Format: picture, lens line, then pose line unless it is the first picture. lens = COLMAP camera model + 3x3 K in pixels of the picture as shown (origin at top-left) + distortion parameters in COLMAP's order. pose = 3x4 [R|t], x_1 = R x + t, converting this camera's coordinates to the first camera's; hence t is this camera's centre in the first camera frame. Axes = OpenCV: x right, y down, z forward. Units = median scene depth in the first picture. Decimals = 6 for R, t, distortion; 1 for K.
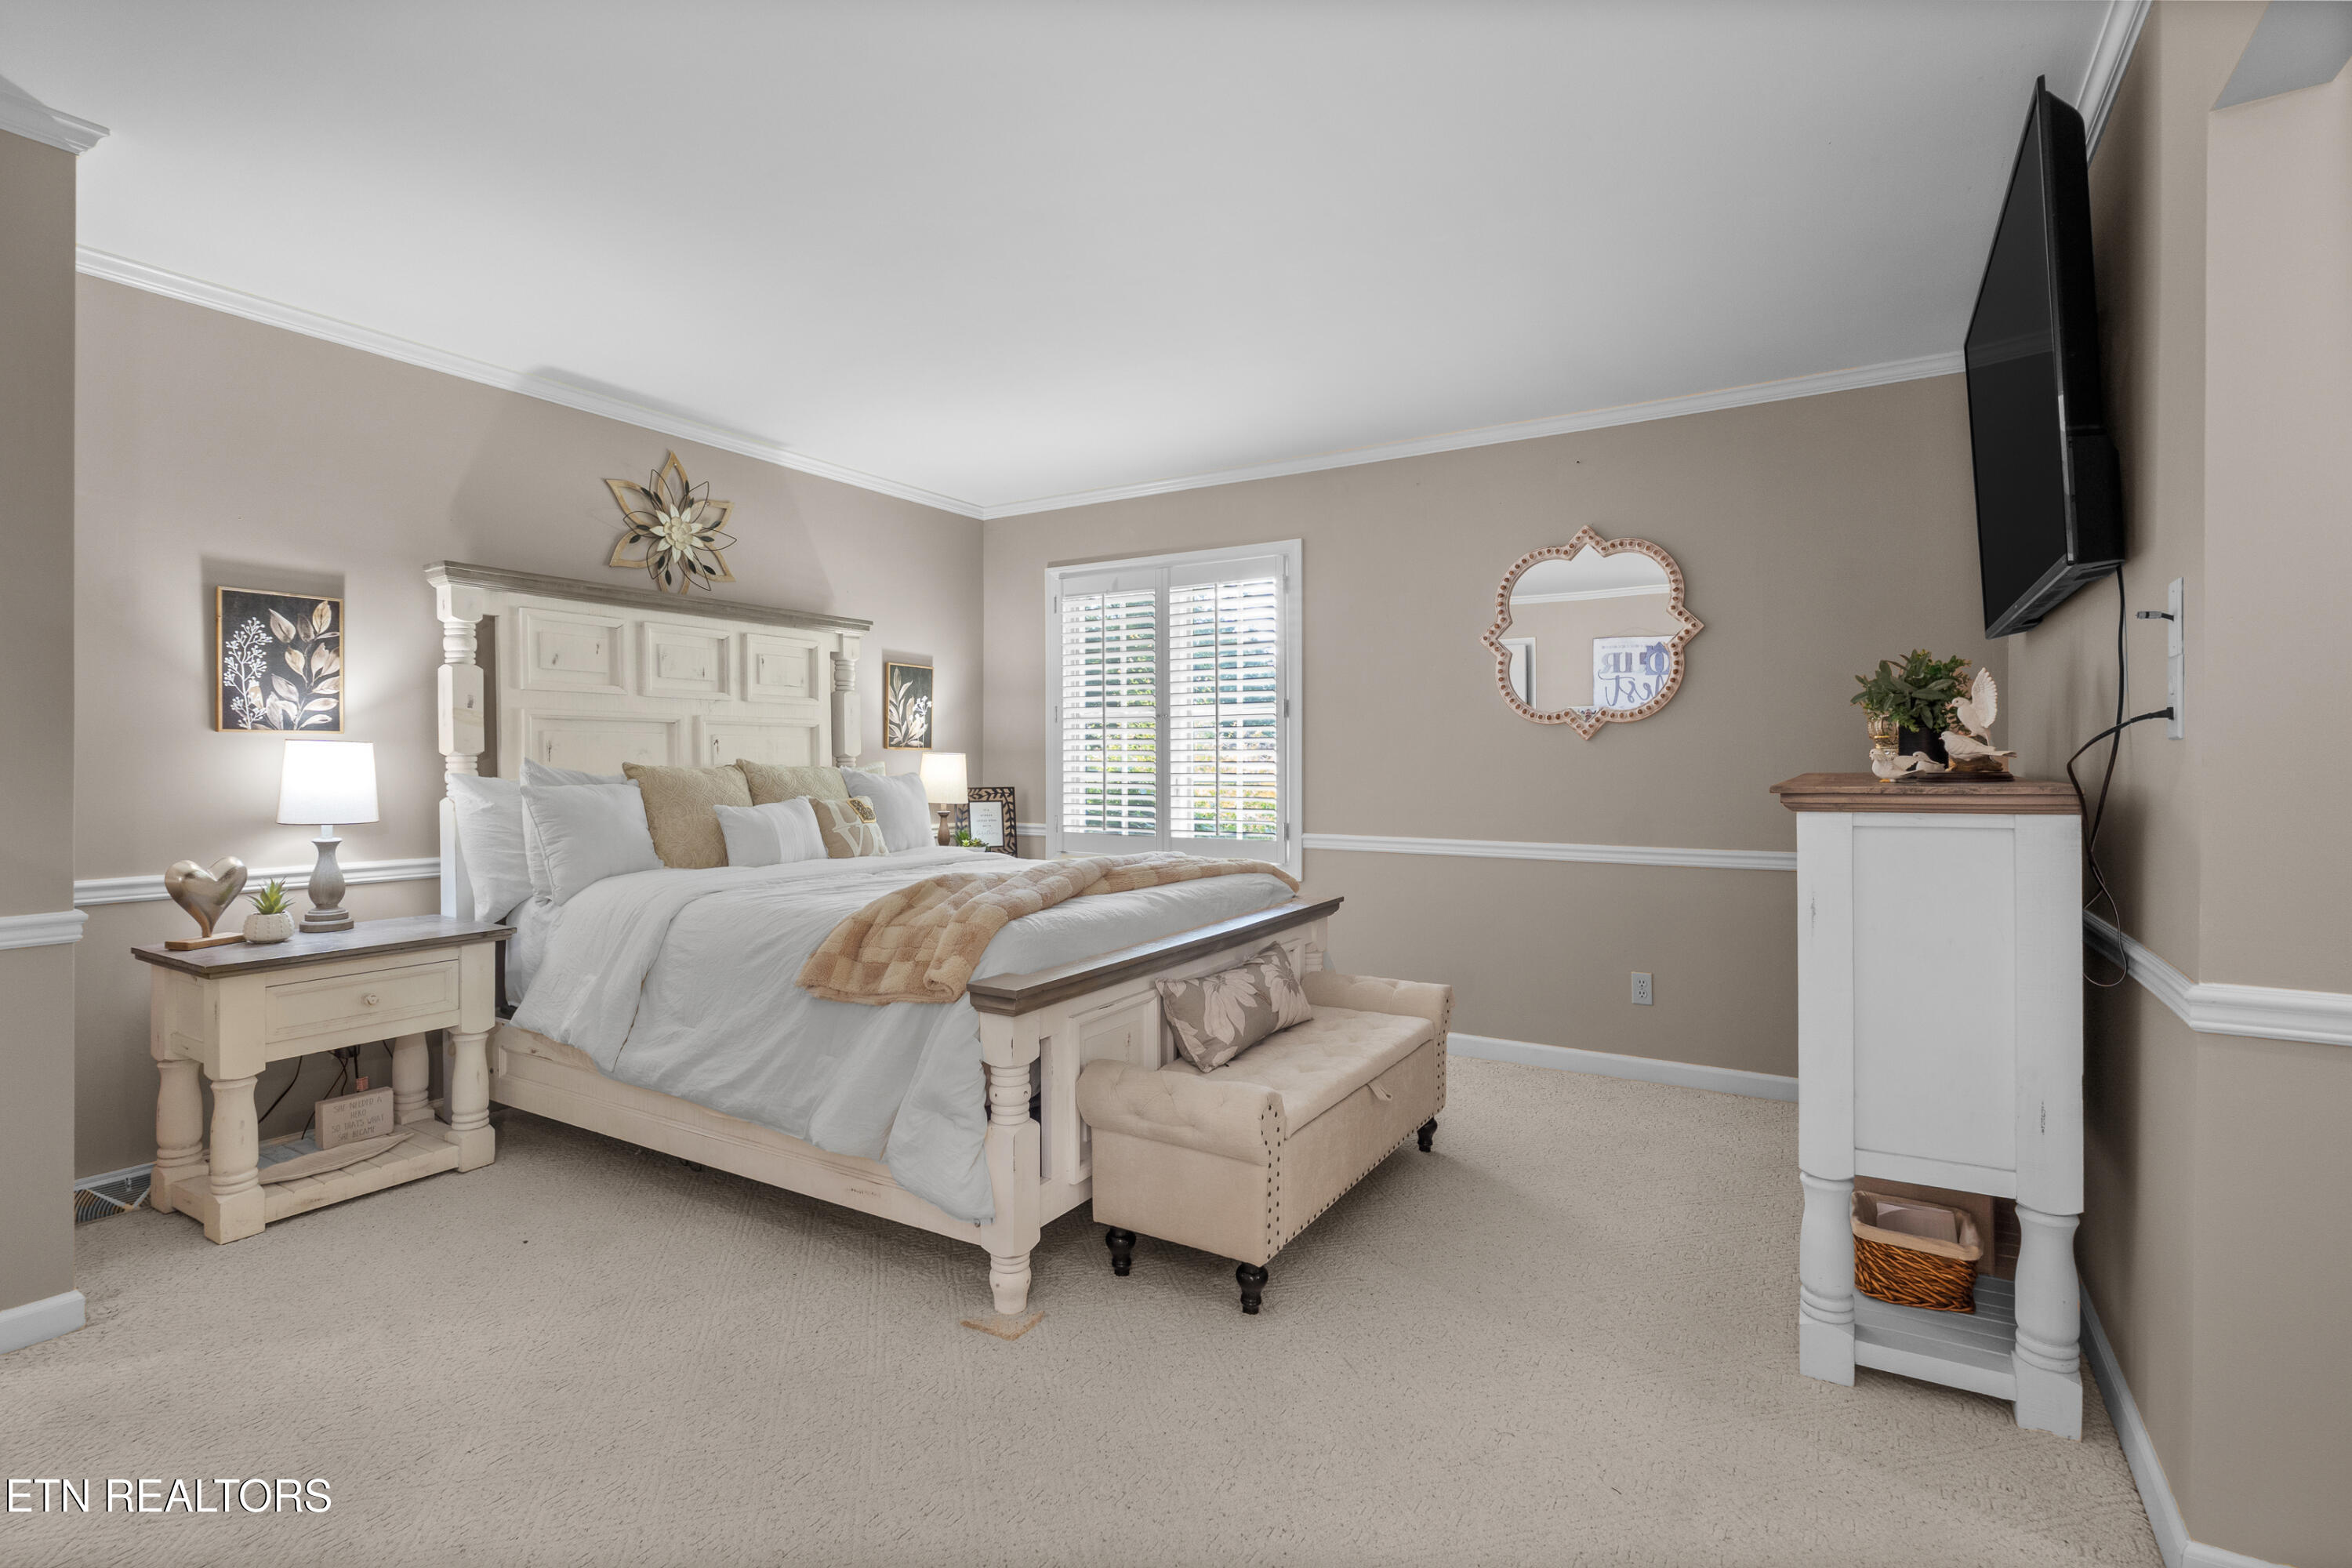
lens RADIAL K [[1106.5, 0, 1179.0], [0, 1106.5, 769.3], [0, 0, 1]] dist [-0.003587, -0.000554]
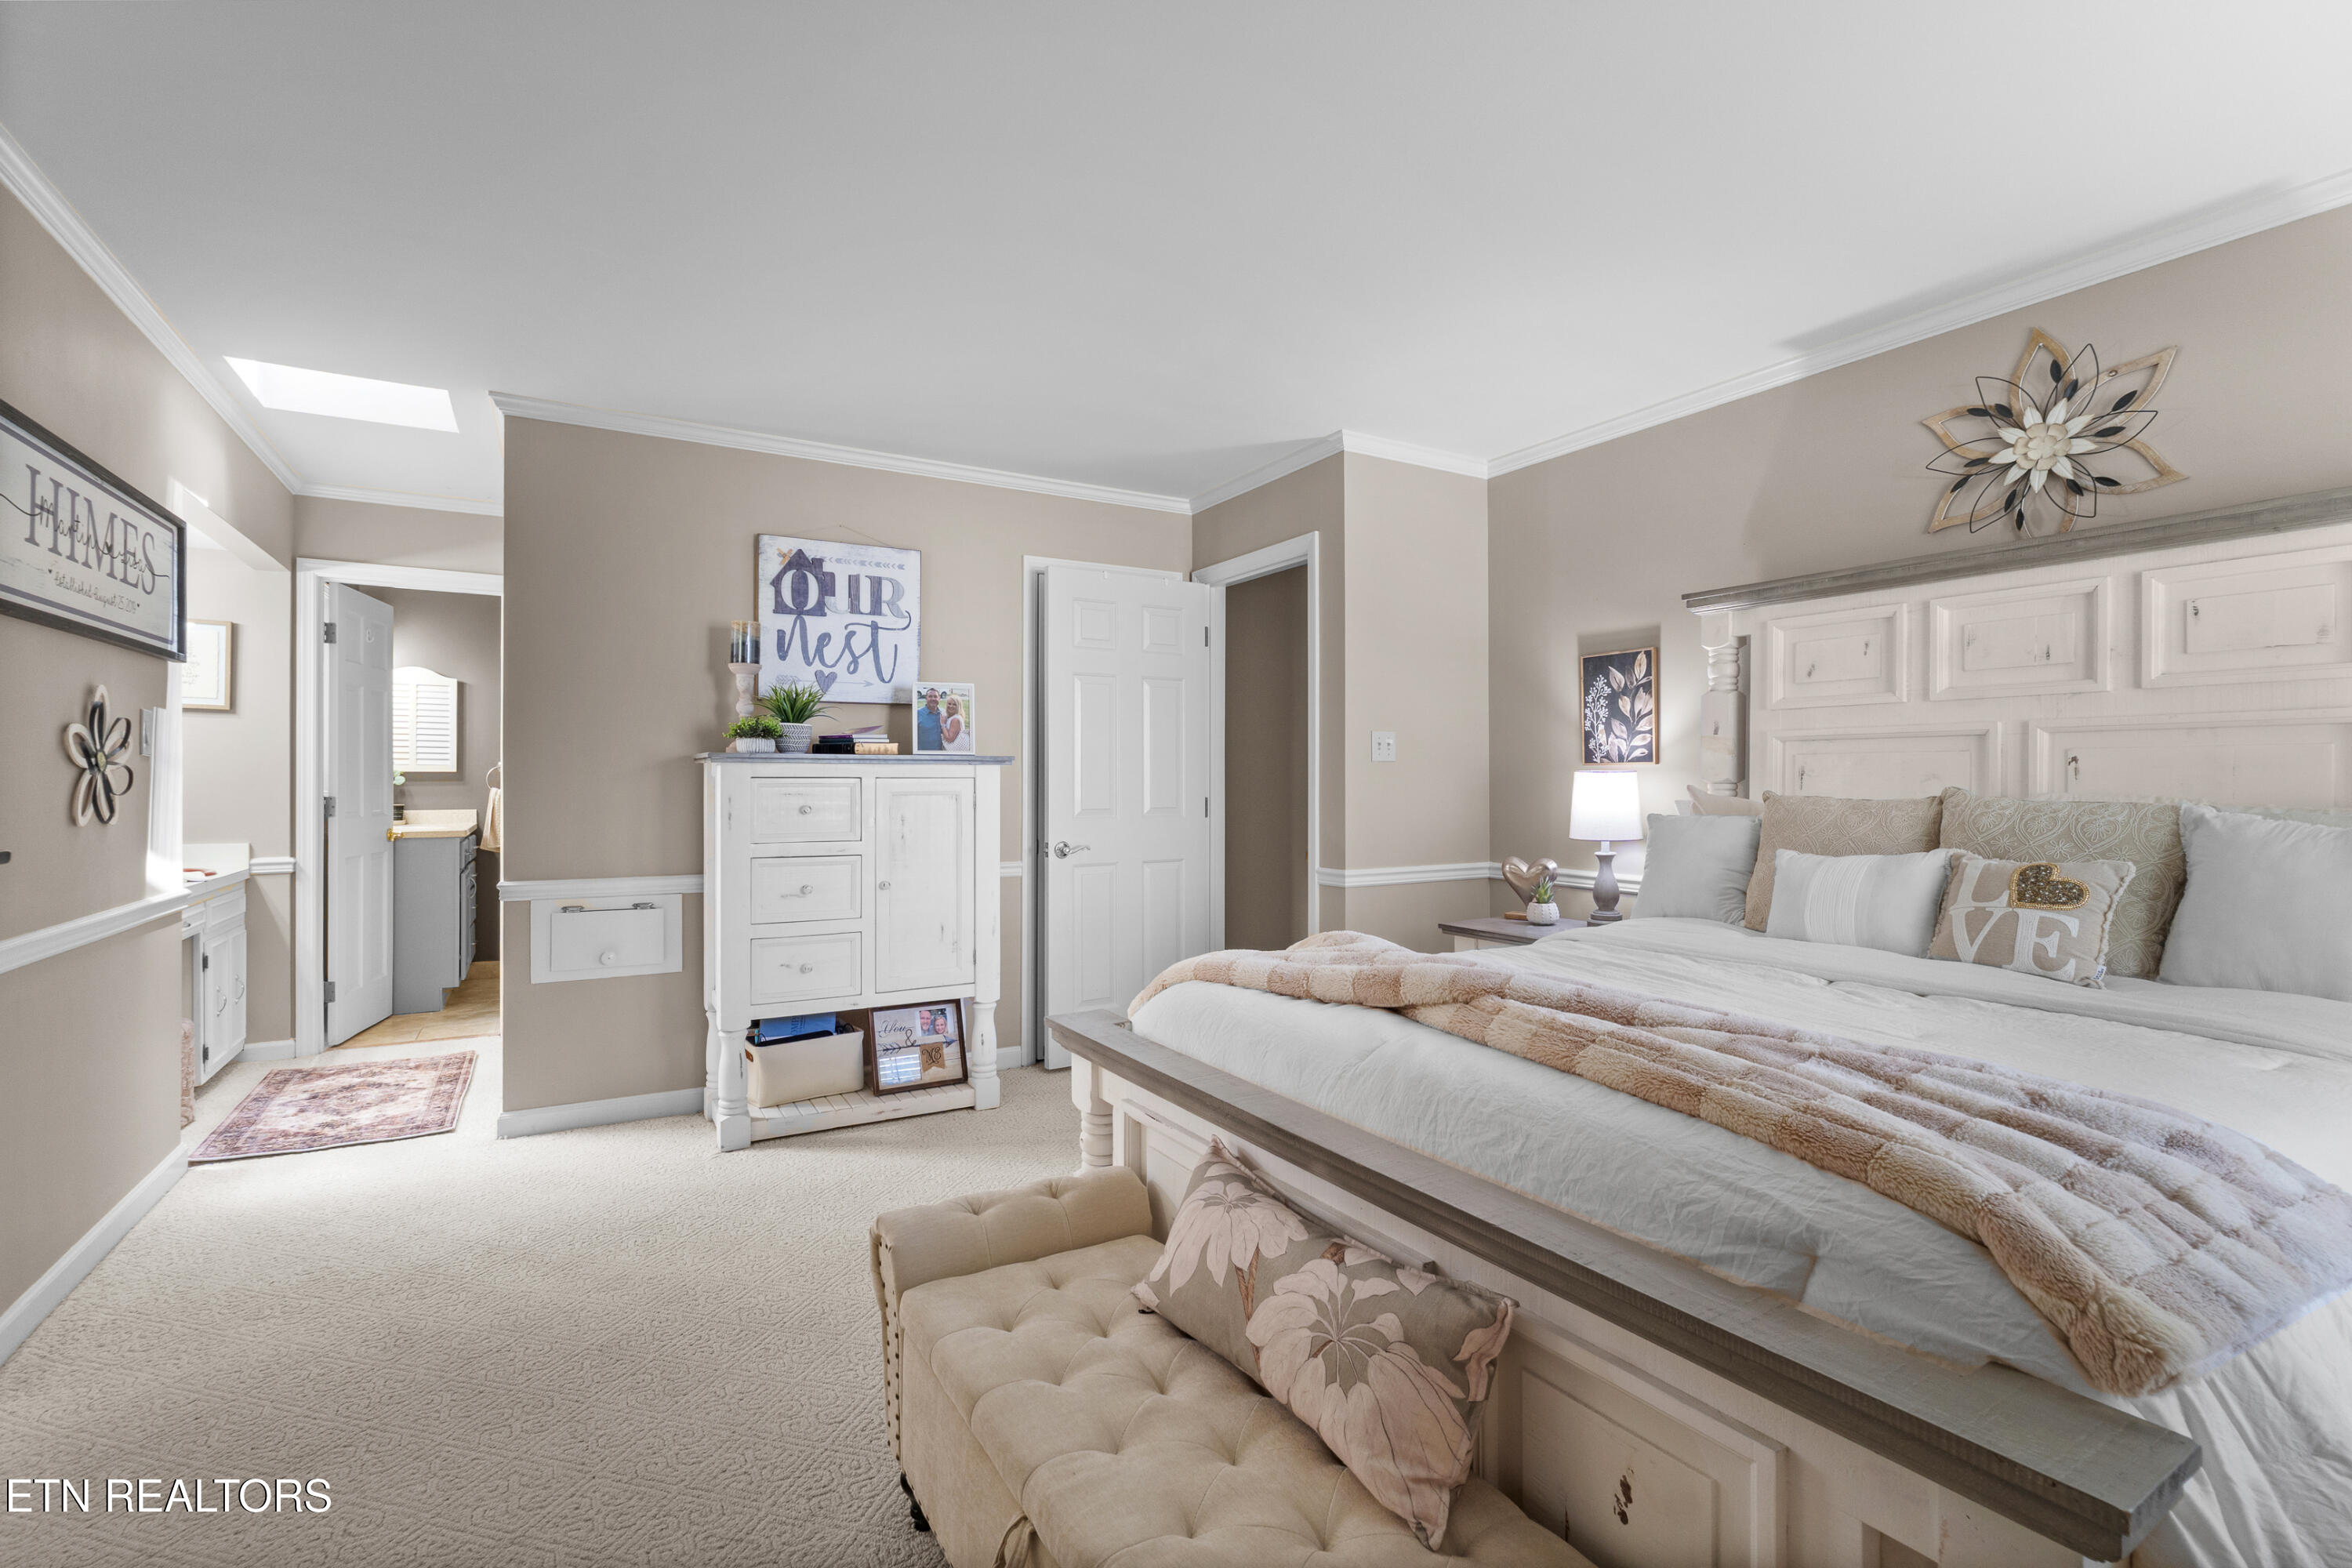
lens RADIAL K [[1076.5, 0, 1180.0], [0, 1076.5, 788.0], [0, 0, 1]] dist [-0.002248, -0.000365]
pose [[-0.462630, 0.007965, -0.886516, 0.467528], [-0.003131, 0.999939, 0.010617, -0.018061], [0.886546, 0.007687, -0.462577, 1.095687]]
